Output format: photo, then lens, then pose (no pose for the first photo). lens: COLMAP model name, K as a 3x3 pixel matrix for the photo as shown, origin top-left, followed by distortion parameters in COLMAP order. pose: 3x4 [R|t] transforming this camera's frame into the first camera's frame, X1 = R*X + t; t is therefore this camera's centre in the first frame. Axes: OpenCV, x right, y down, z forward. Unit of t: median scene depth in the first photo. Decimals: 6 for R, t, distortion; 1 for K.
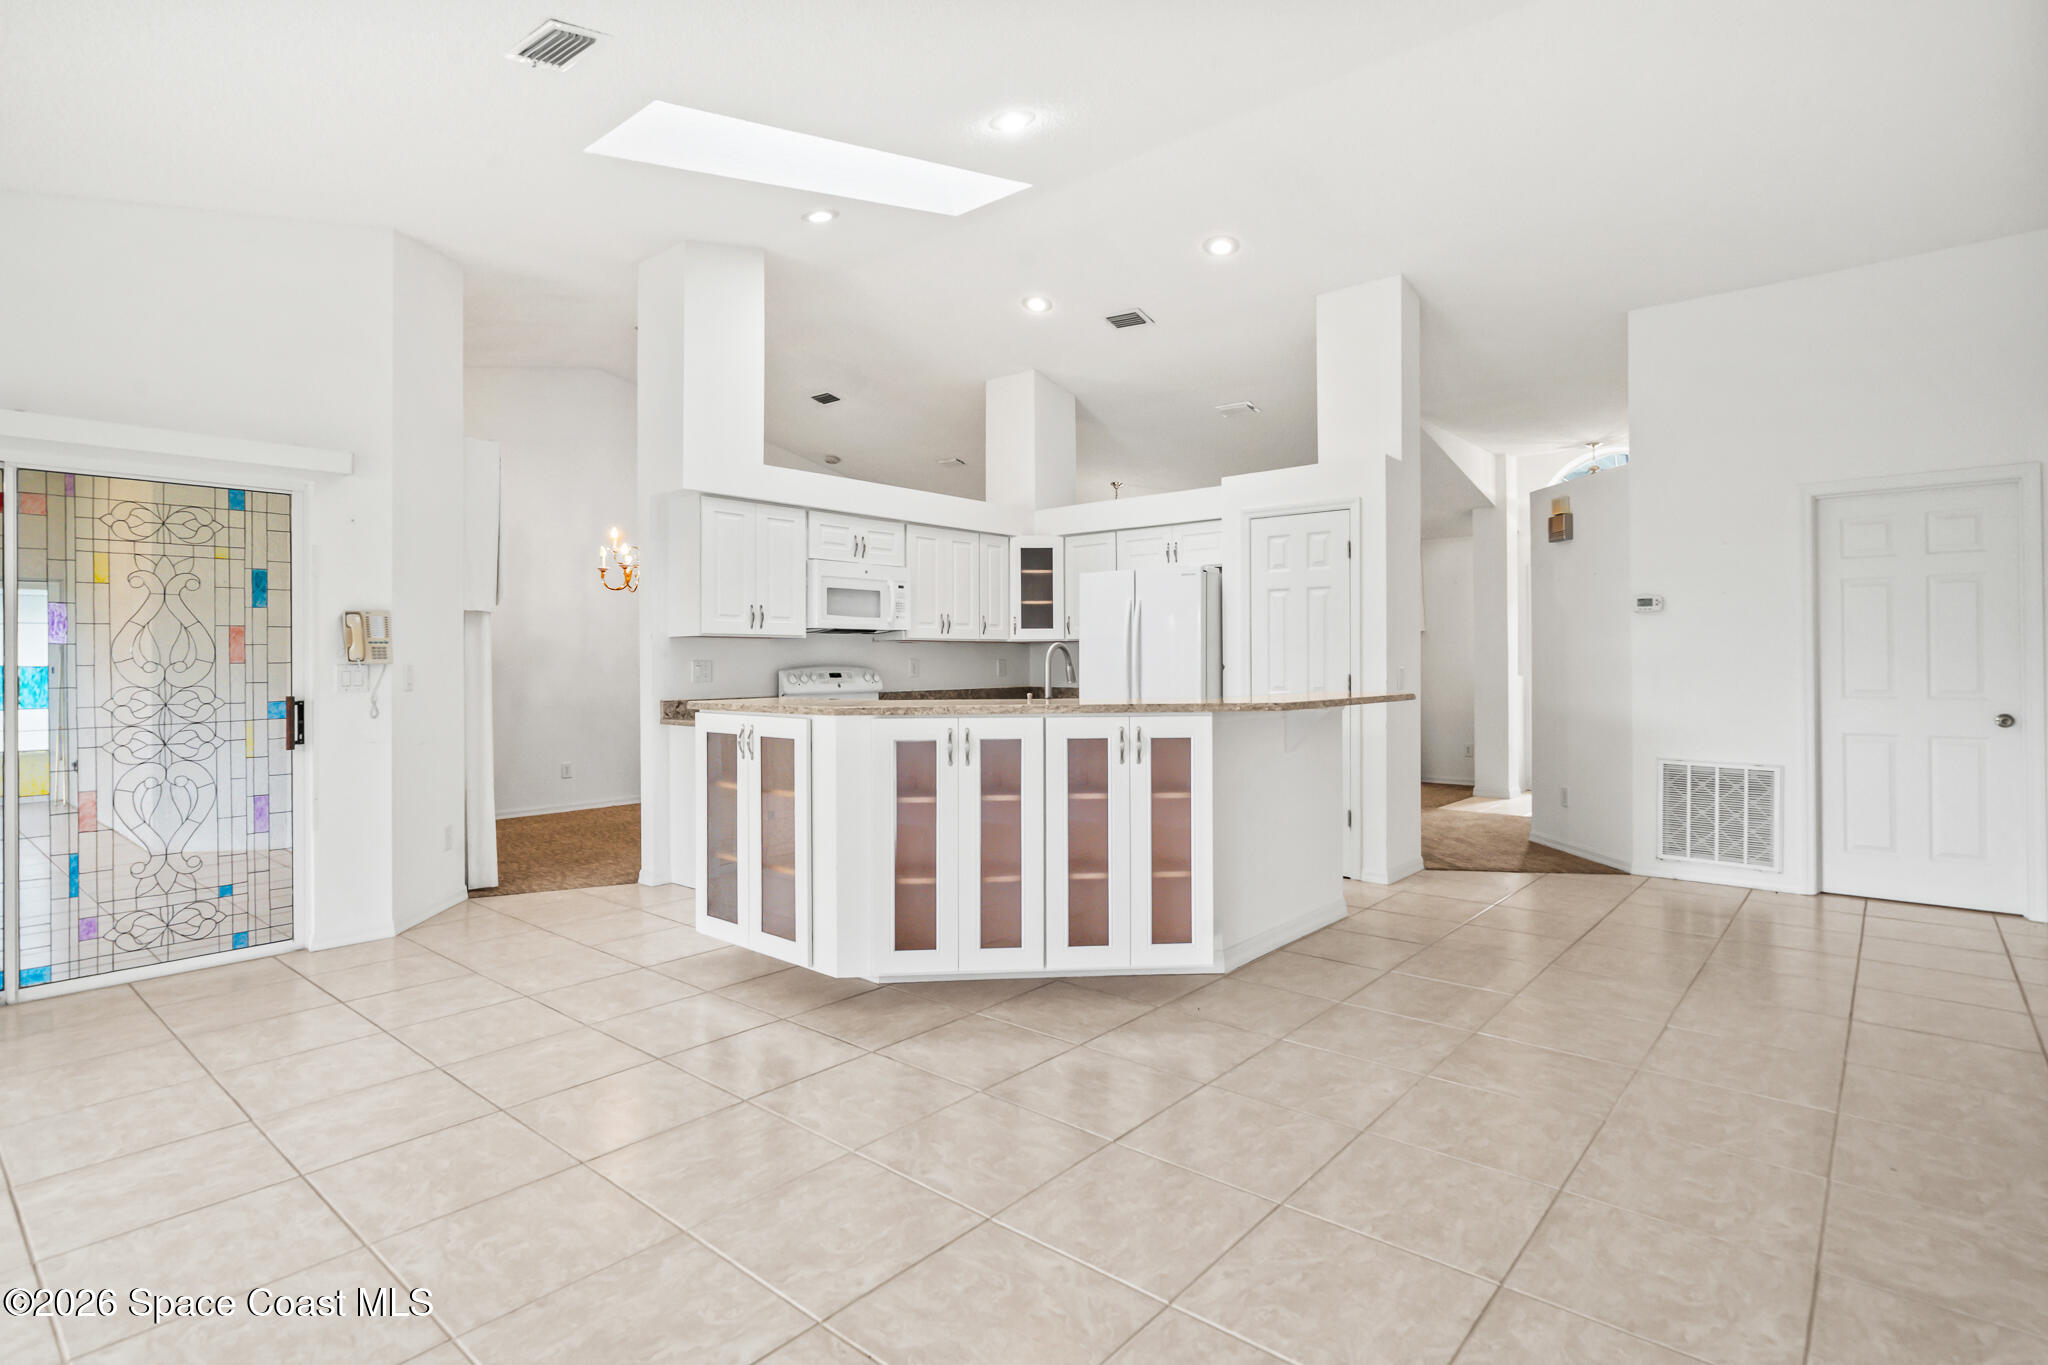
lens RADIAL K [[1018.1, 0, 1021.6], [0, 1018.1, 655.0], [0, 0, 1]] dist [0.002002, -0.000036]
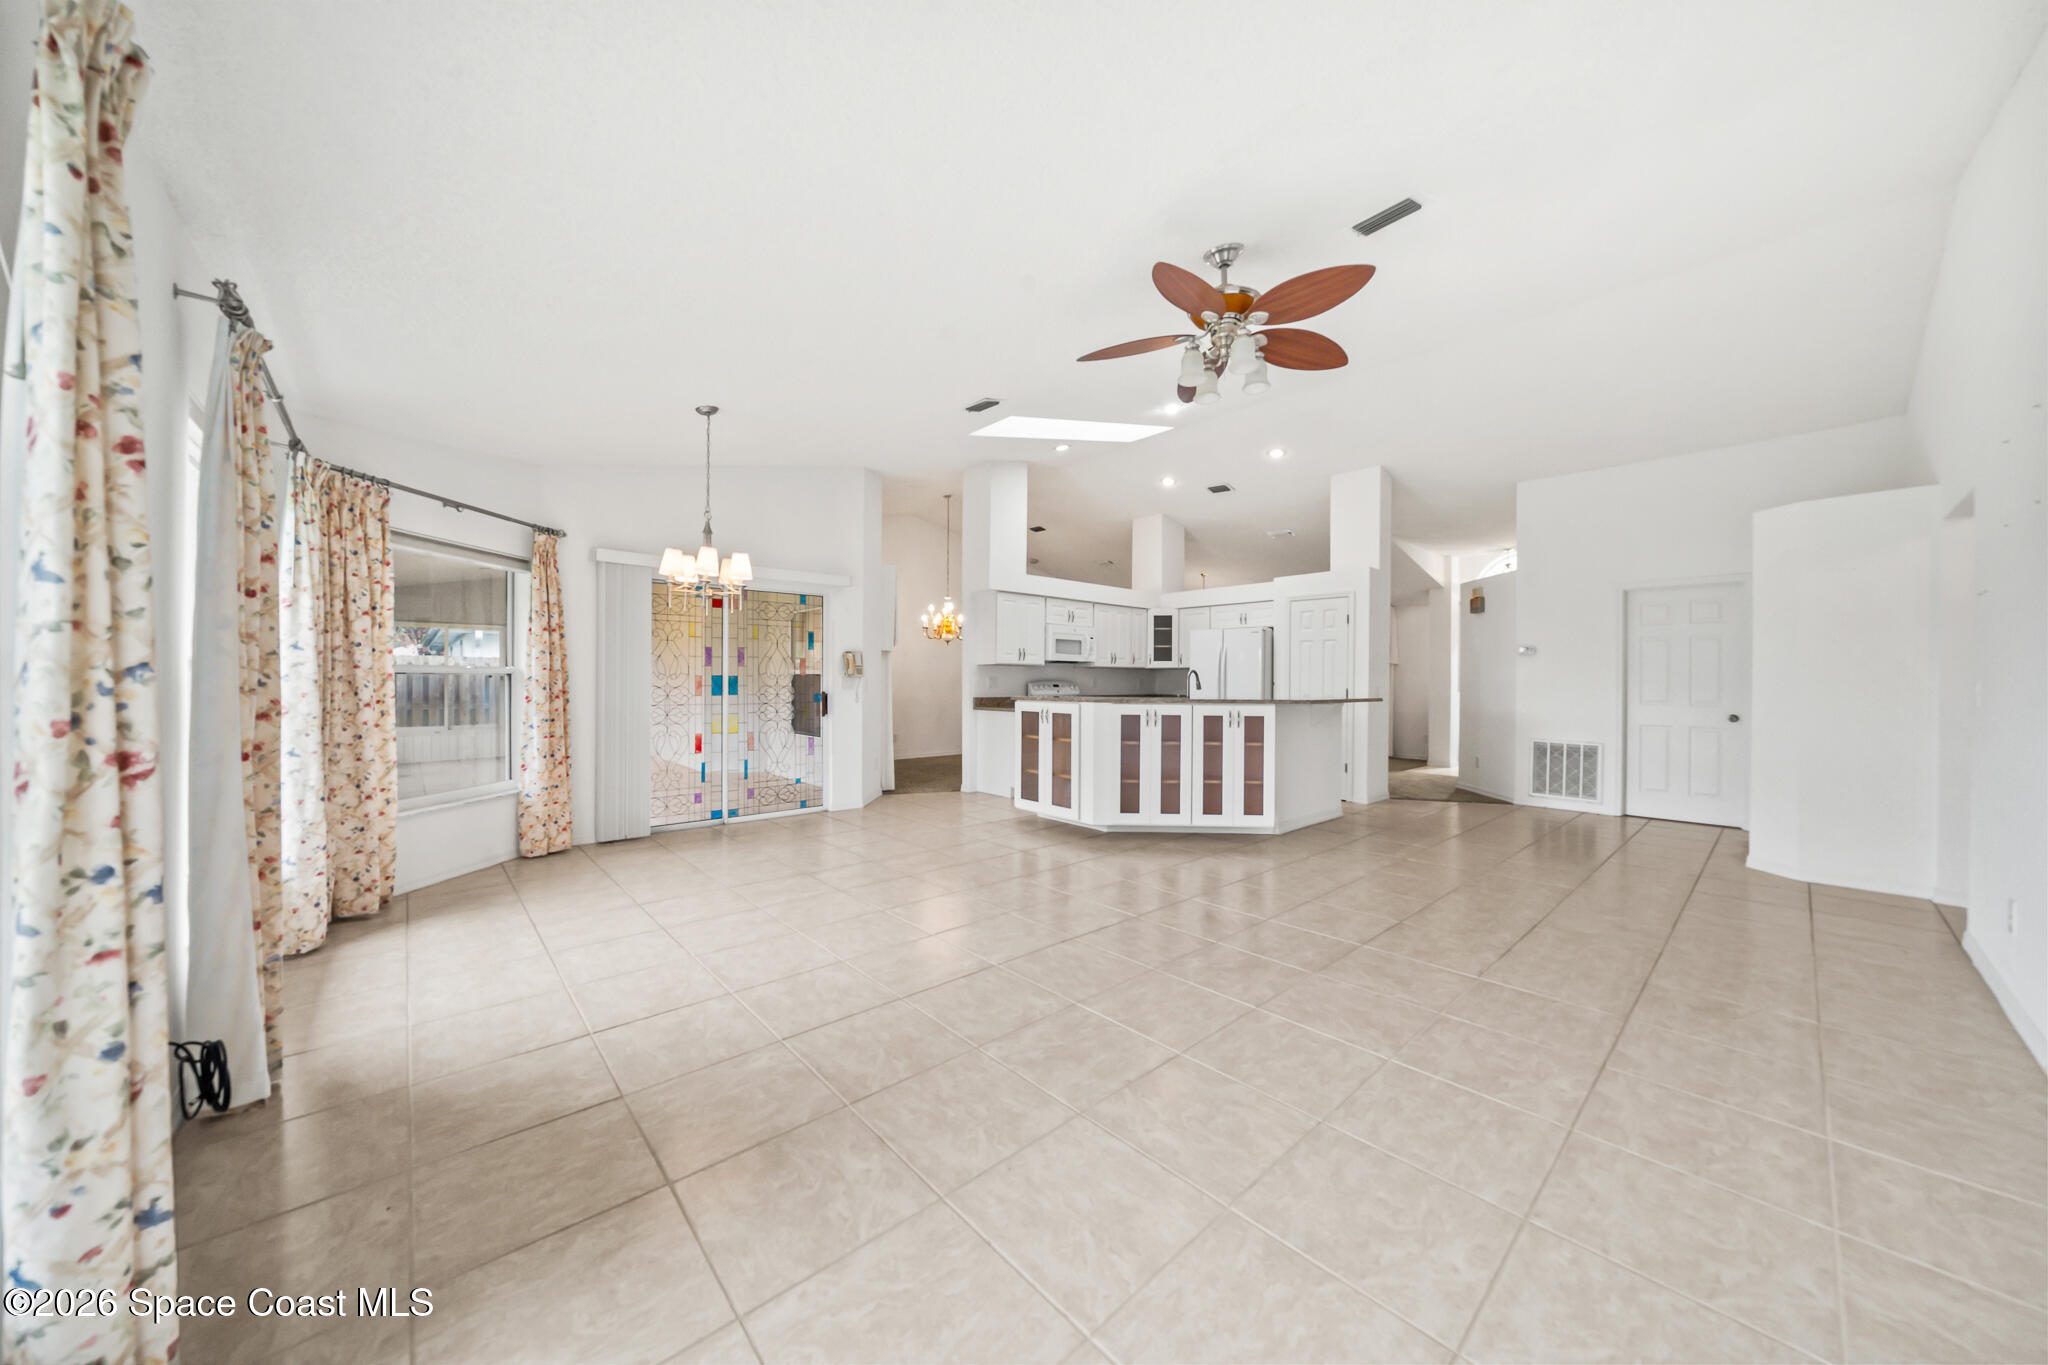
lens RADIAL K [[694.7, 0, 1023.5], [0, 694.7, 683.2], [0, 0, 1]] dist [-0.005000, 0.000027]
pose [[0.991545, 0.011443, -0.129256, -0.093112], [-0.010220, 0.999897, 0.010121, 0.003367], [0.129359, -0.008715, 0.991560, -0.311807]]
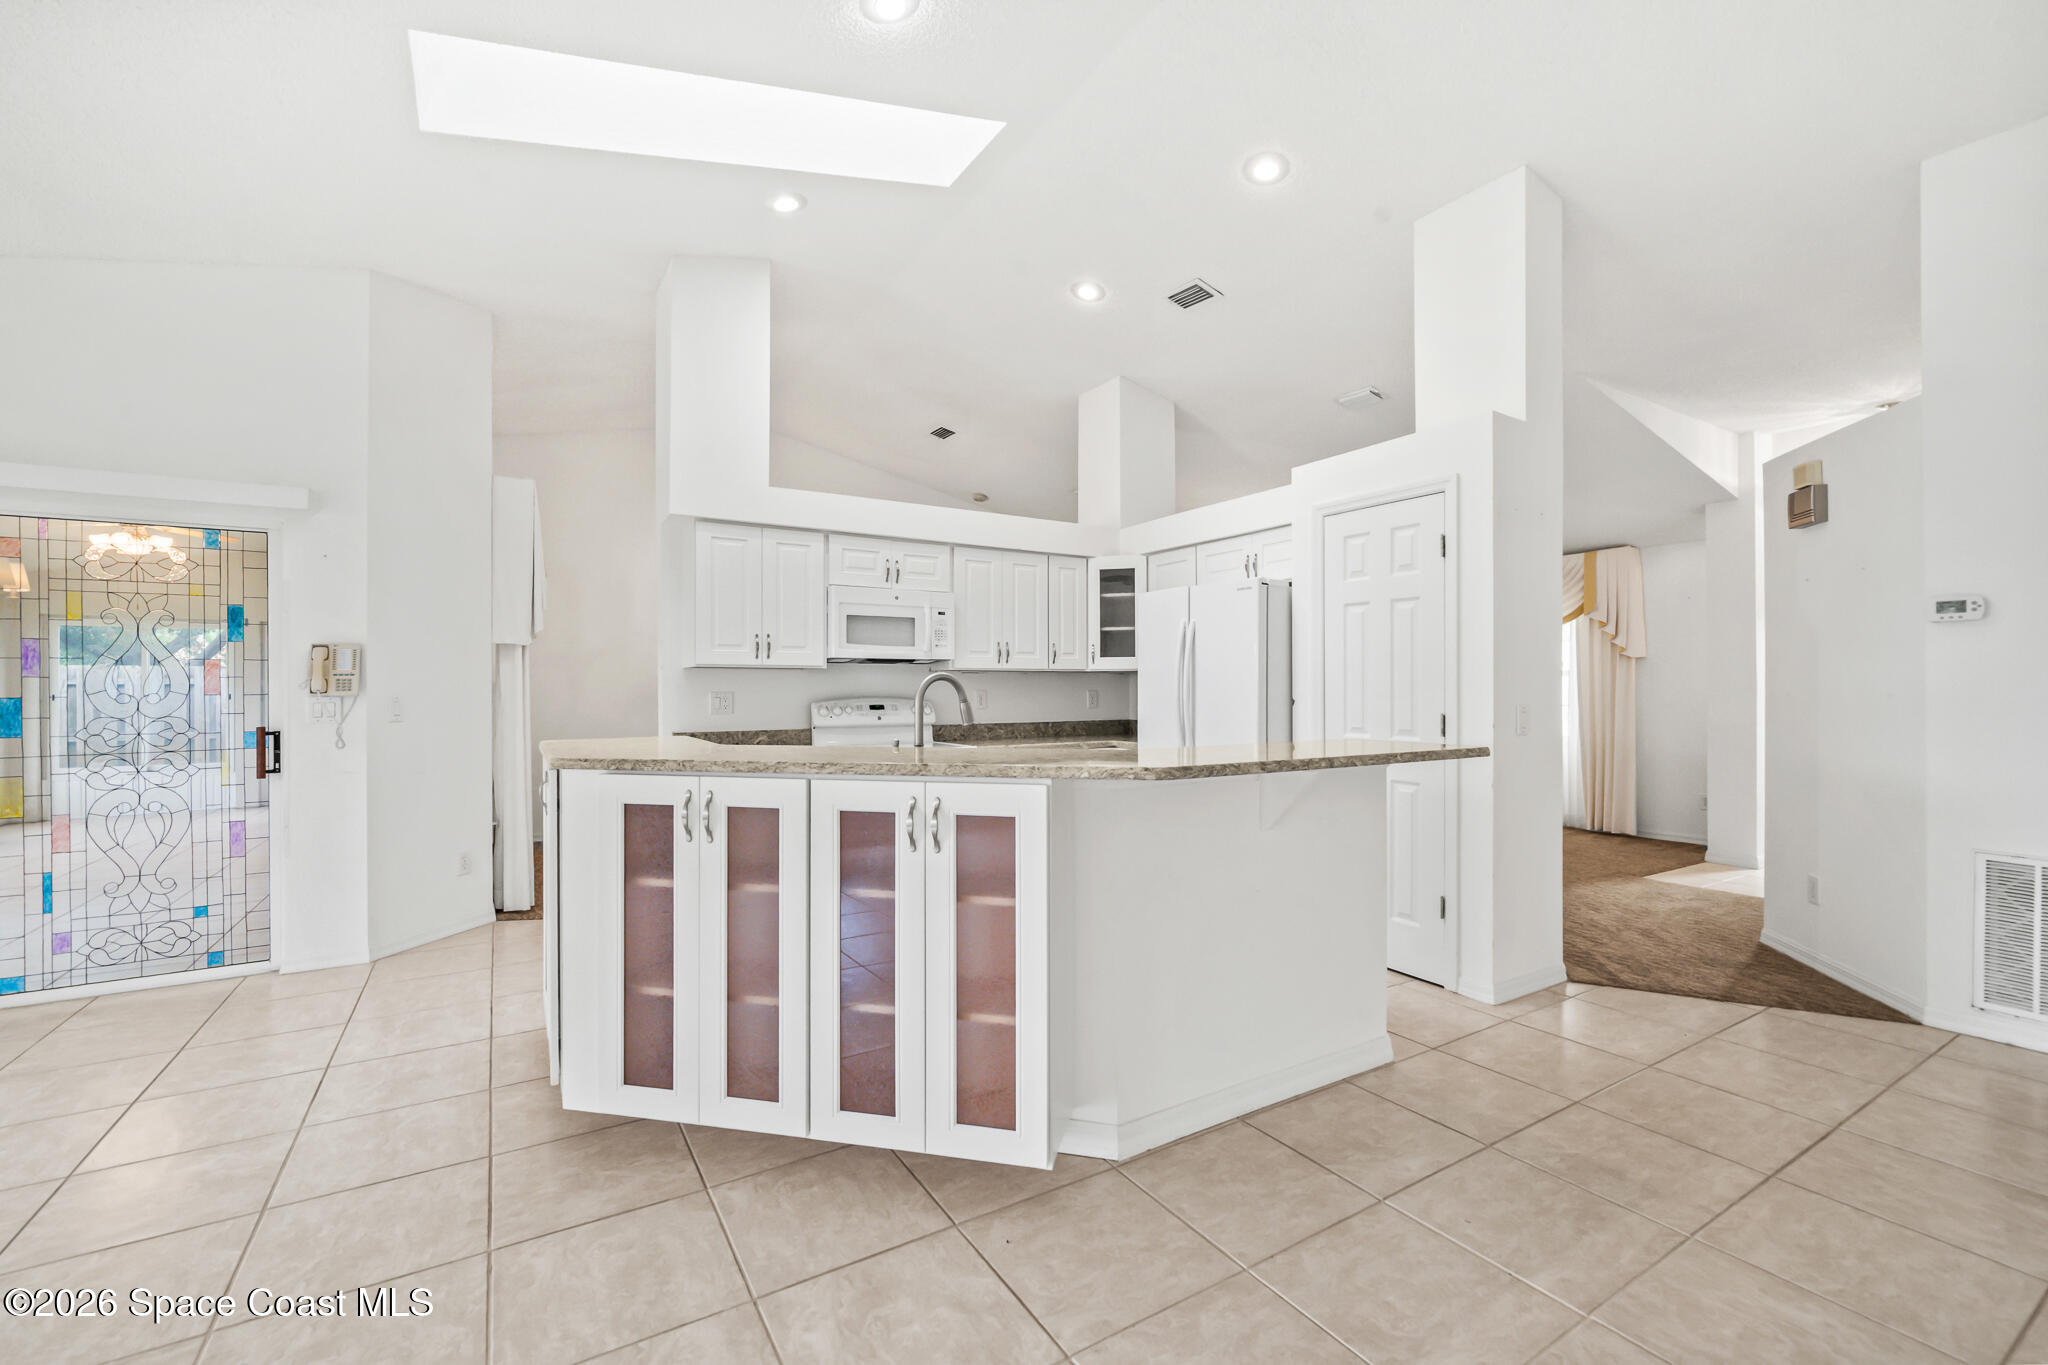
lens RADIAL K [[860.8, 0, 1023.7], [0, 860.8, 686.1], [0, 0, 1]] dist [-0.001231, 0.000321]
pose [[0.953263, 0.001328, -0.302139, 0.230740], [-0.000321, 0.999994, 0.003385, -0.003358], [0.302141, -0.003130, 0.953258, 0.323561]]
